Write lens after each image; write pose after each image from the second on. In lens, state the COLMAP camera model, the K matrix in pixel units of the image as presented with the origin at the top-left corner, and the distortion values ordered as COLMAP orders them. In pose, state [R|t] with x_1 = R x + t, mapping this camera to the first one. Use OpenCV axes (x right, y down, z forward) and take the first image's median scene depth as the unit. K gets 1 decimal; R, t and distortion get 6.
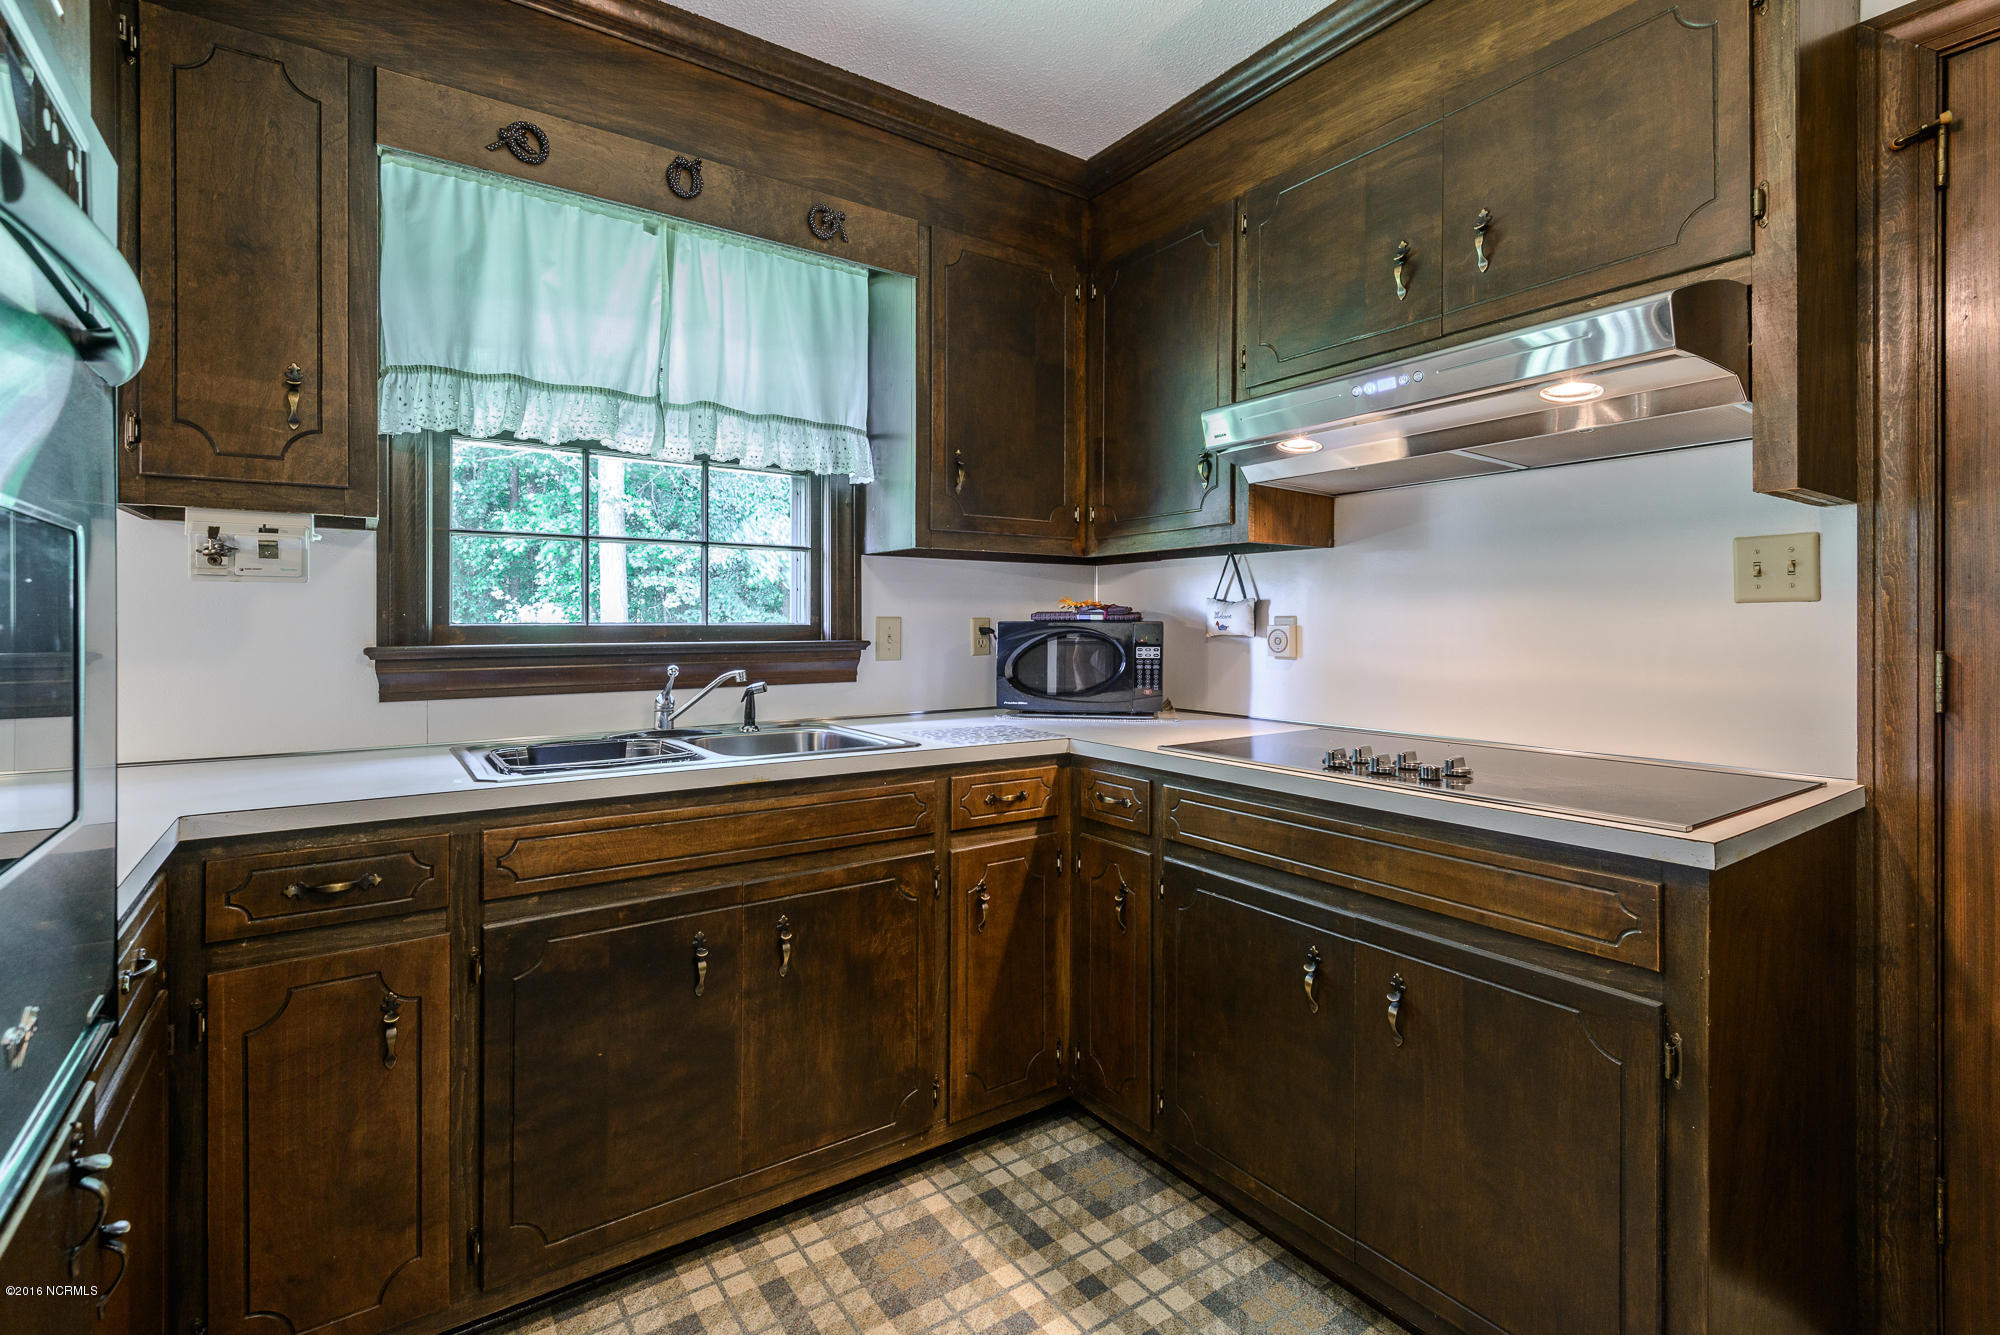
lens RADIAL K [[913.7, 0, 970.3], [0, 913.7, 627.7], [0, 0, 1]] dist [0.004211, -0.002774]
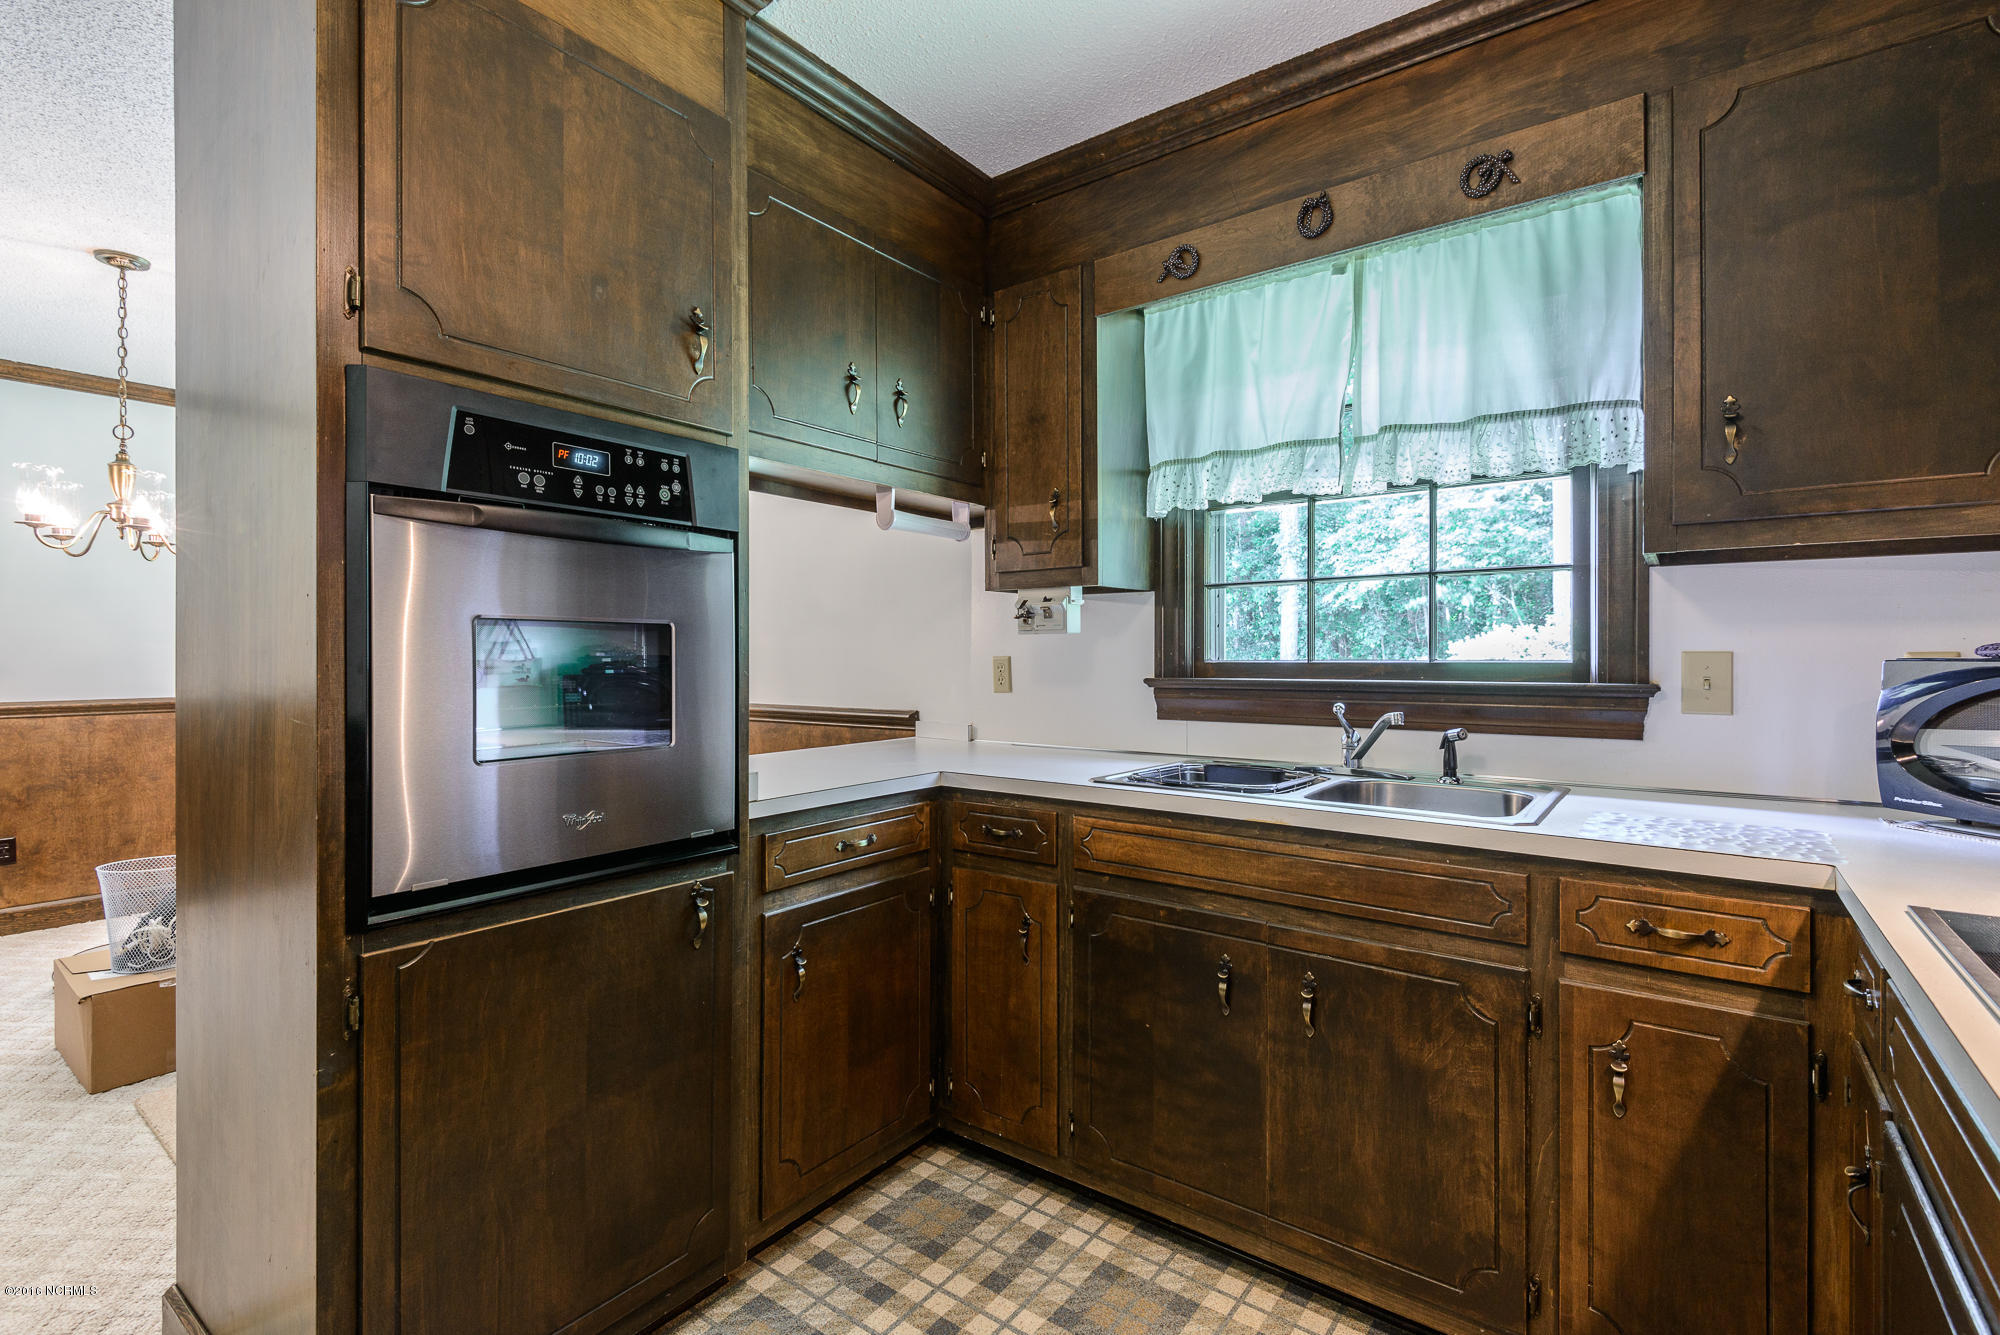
lens RADIAL K [[913.7, 0, 992.5], [0, 913.7, 657.8], [0, 0, 1]] dist [0.004211, -0.002774]
pose [[0.311644, 0.000092, -0.950199, 0.554163], [-0.004538, 0.999989, -0.001391, -0.005866], [0.950188, 0.004746, 0.311641, 0.370012]]
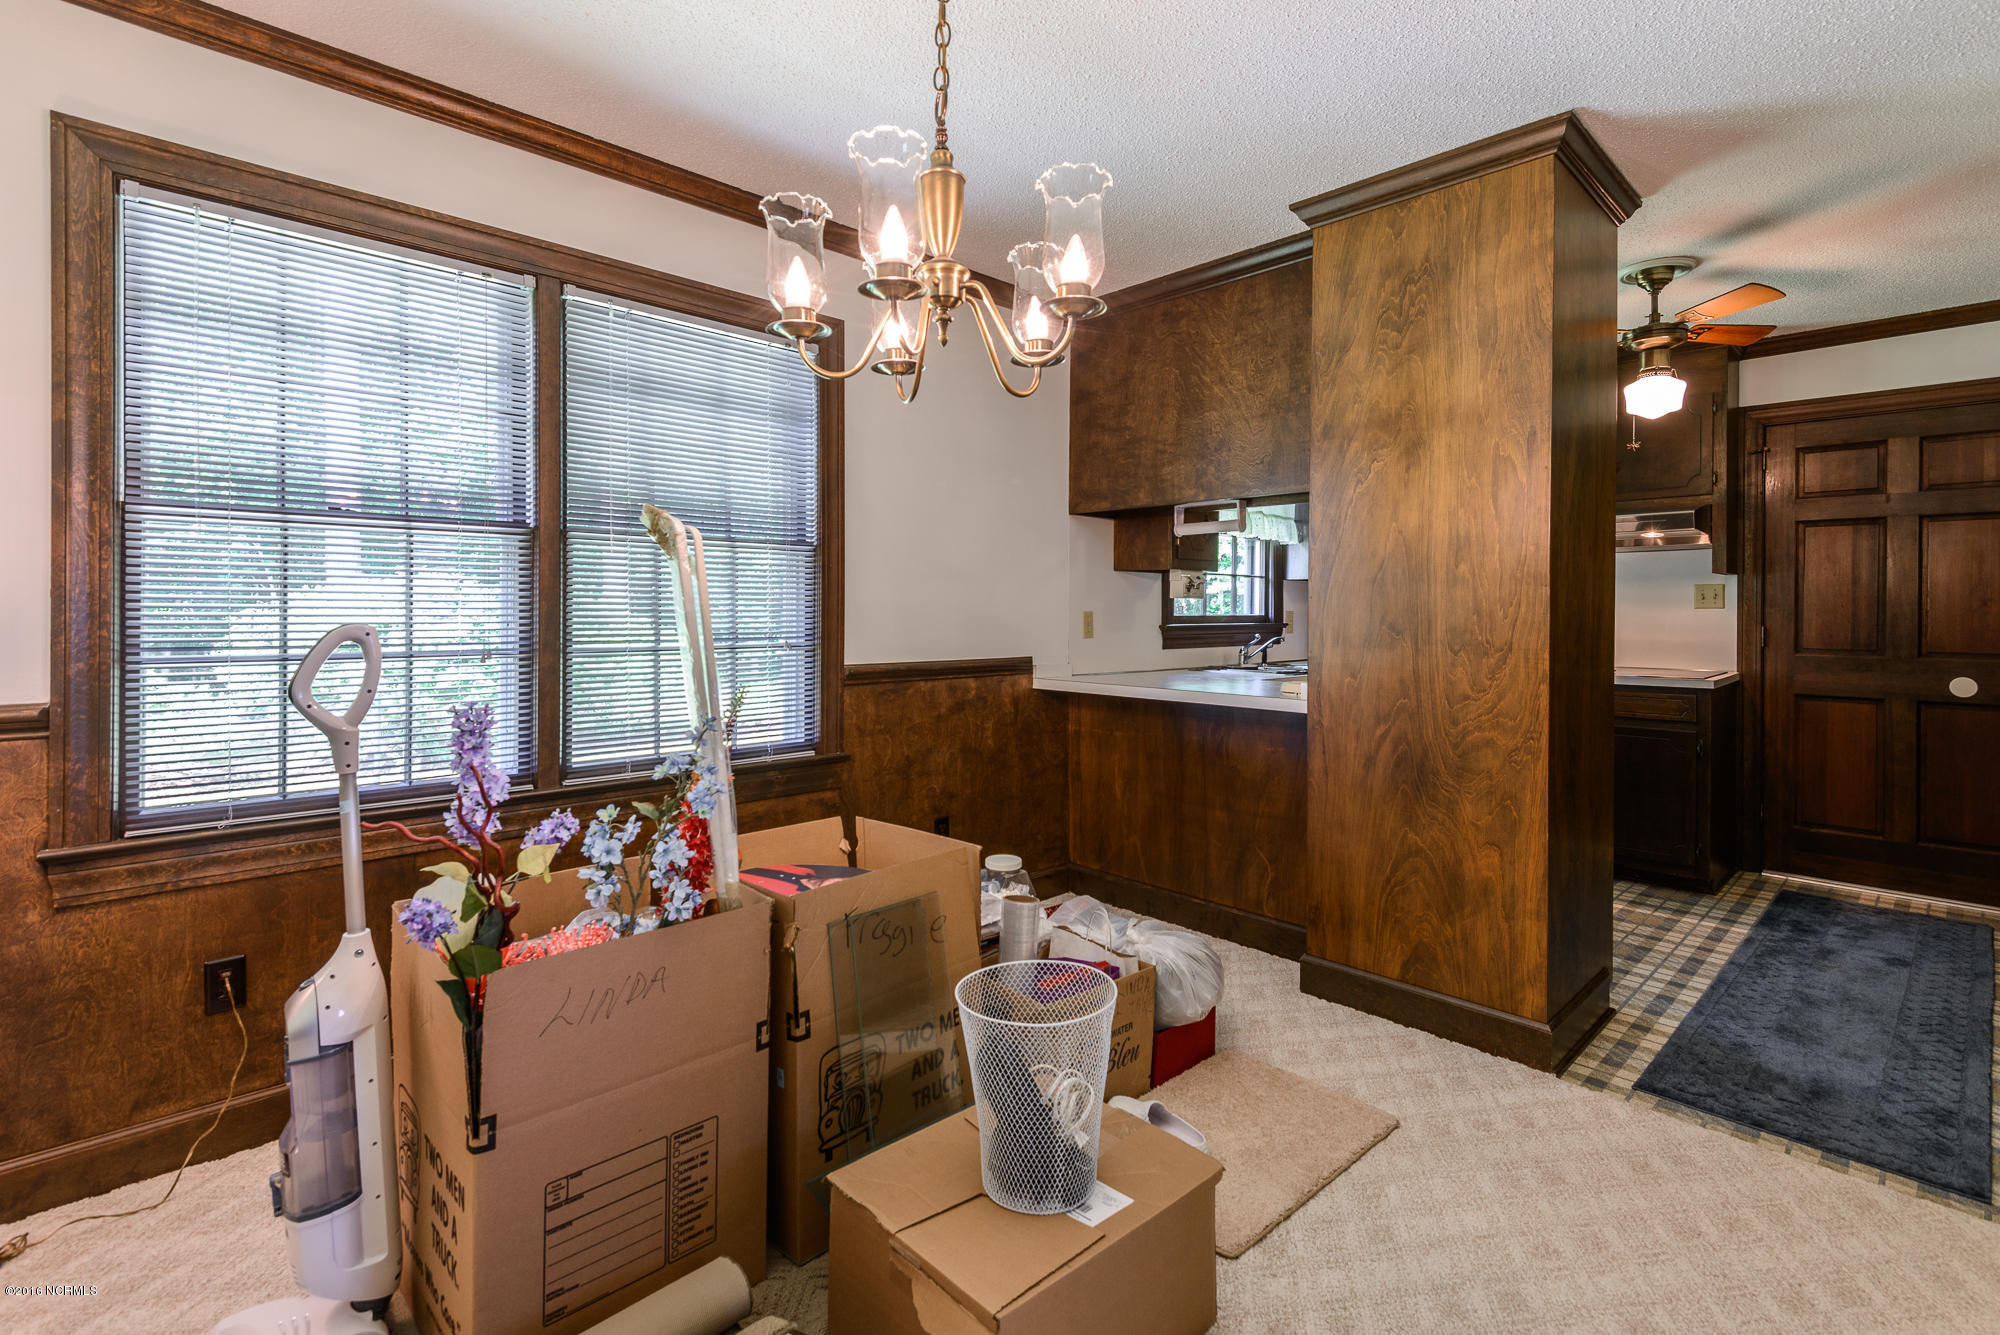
lens RADIAL K [[913.7, 0, 1016.4], [0, 913.7, 623.1], [0, 0, 1]] dist [0.004211, -0.002774]
pose [[0.984385, 0.000975, 0.176026, -1.393500], [-0.001789, 0.999988, 0.004467, 0.005894], [-0.176019, -0.004713, 0.984375, -1.129845]]
